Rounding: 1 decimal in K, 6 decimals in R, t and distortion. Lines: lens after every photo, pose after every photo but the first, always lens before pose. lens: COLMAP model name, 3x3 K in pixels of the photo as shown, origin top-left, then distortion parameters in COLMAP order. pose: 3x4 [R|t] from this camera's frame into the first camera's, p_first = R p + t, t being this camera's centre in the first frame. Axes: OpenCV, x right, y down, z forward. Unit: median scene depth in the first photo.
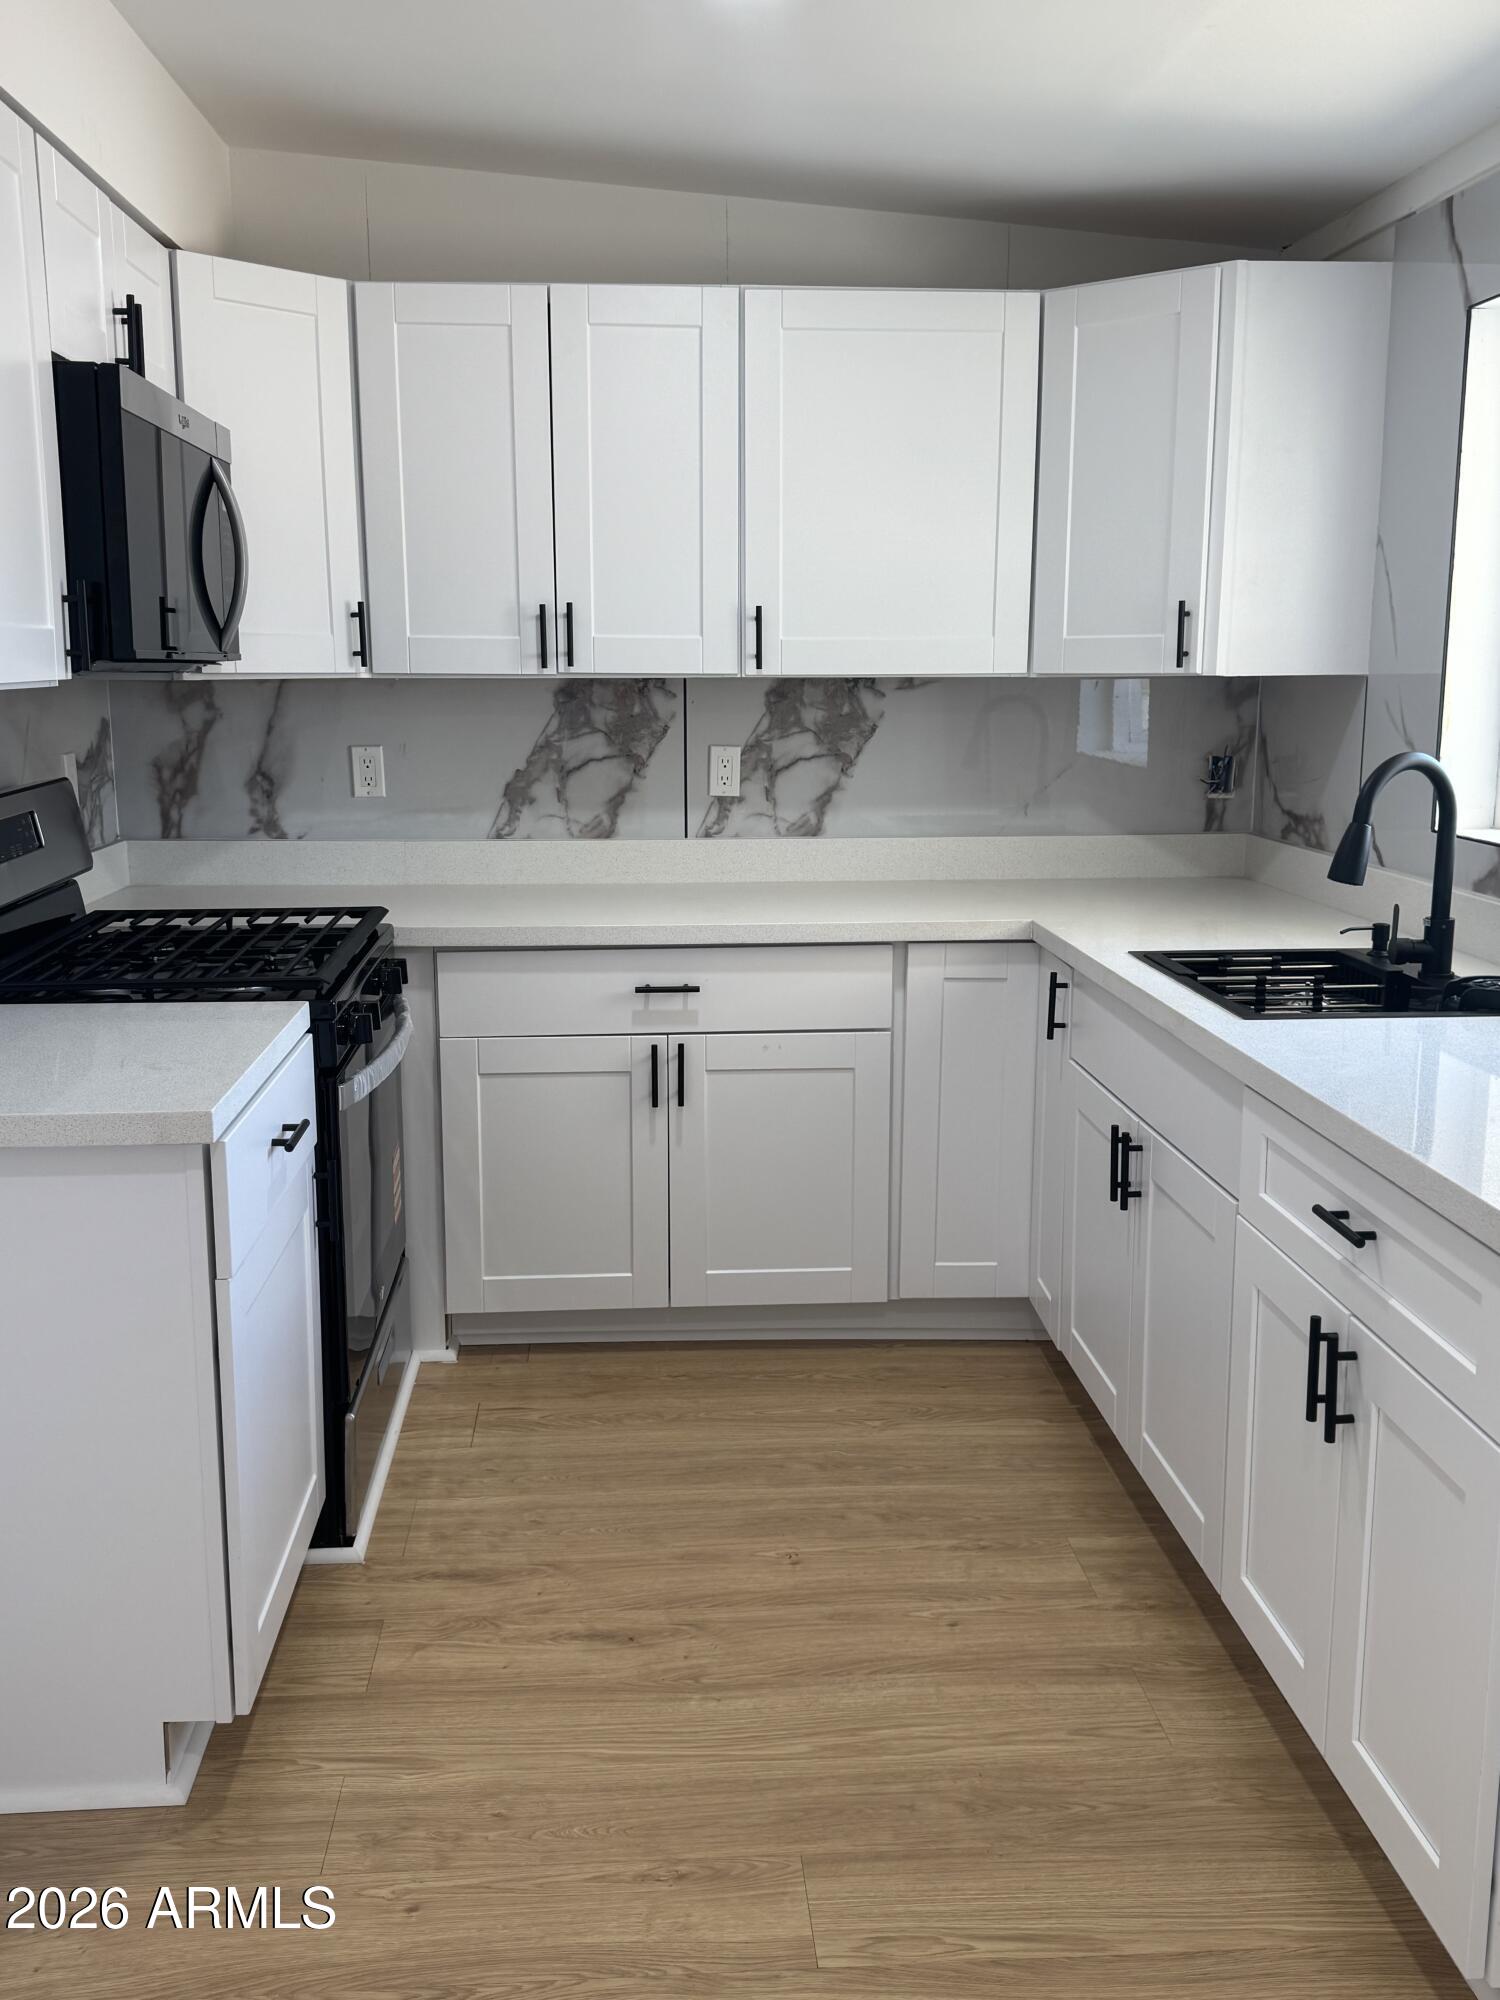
lens RADIAL K [[1881.7, 0, 751.2], [0, 1881.7, 989.4], [0, 0, 1]] dist [0.089727, 0.000000]
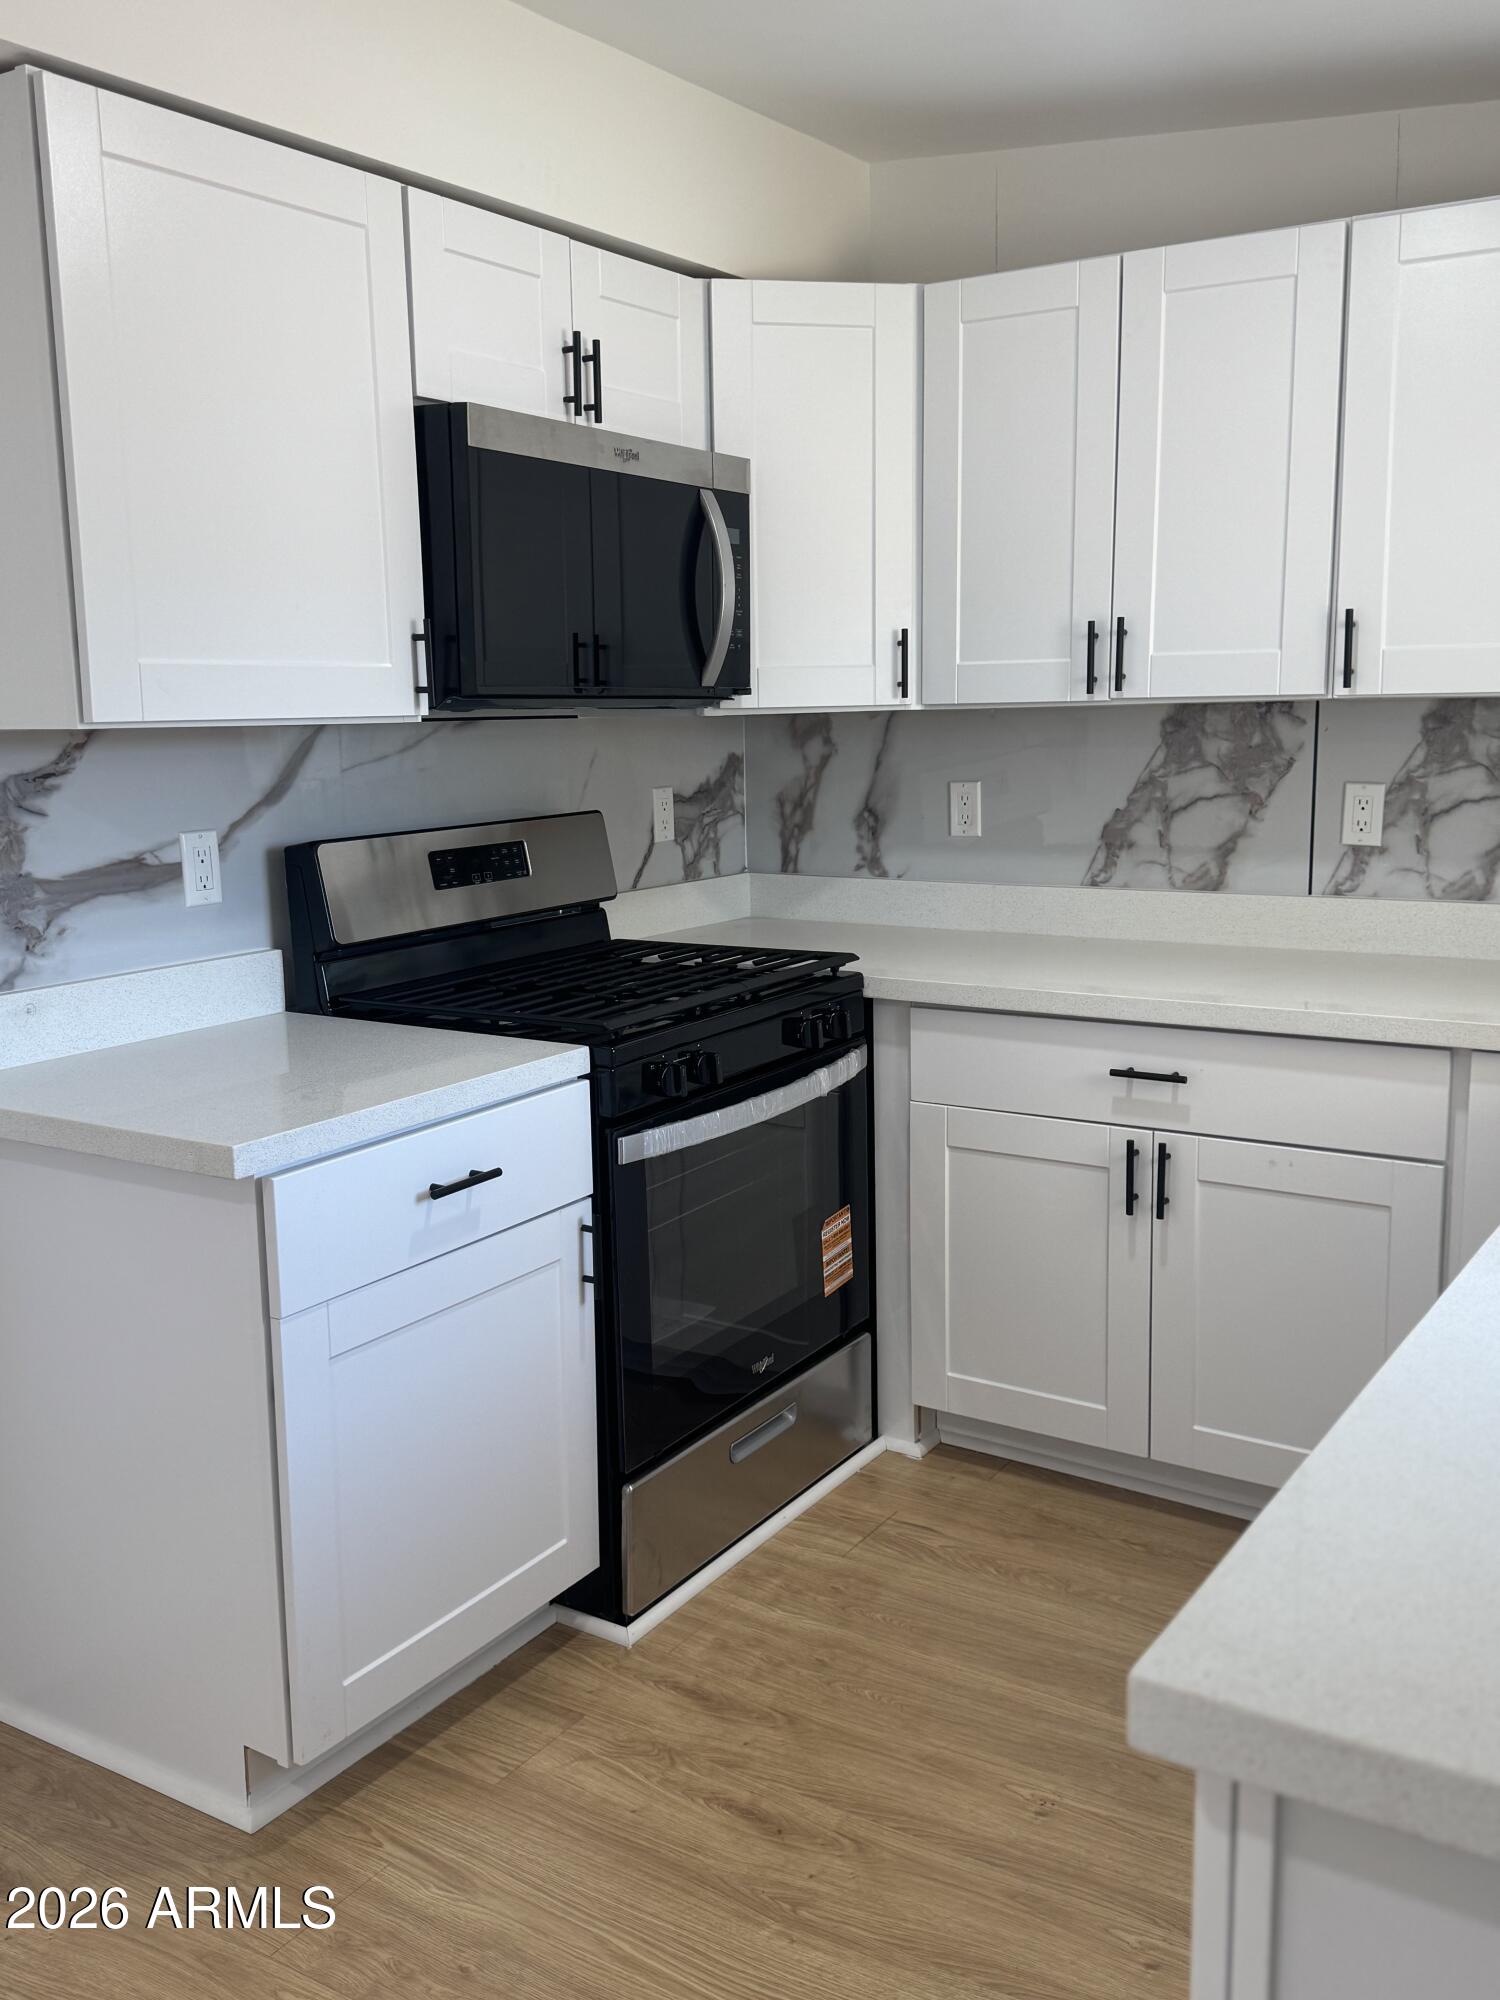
lens RADIAL K [[1881.7, 0, 823.9], [0, 1881.7, 991.5], [0, 0, 1]] dist [0.089727, 0.000000]
pose [[0.783098, 0.079386, -0.616810, 0.309979], [-0.088992, 0.995916, 0.015196, -0.032355], [0.615498, 0.042991, 0.786965, 0.222608]]
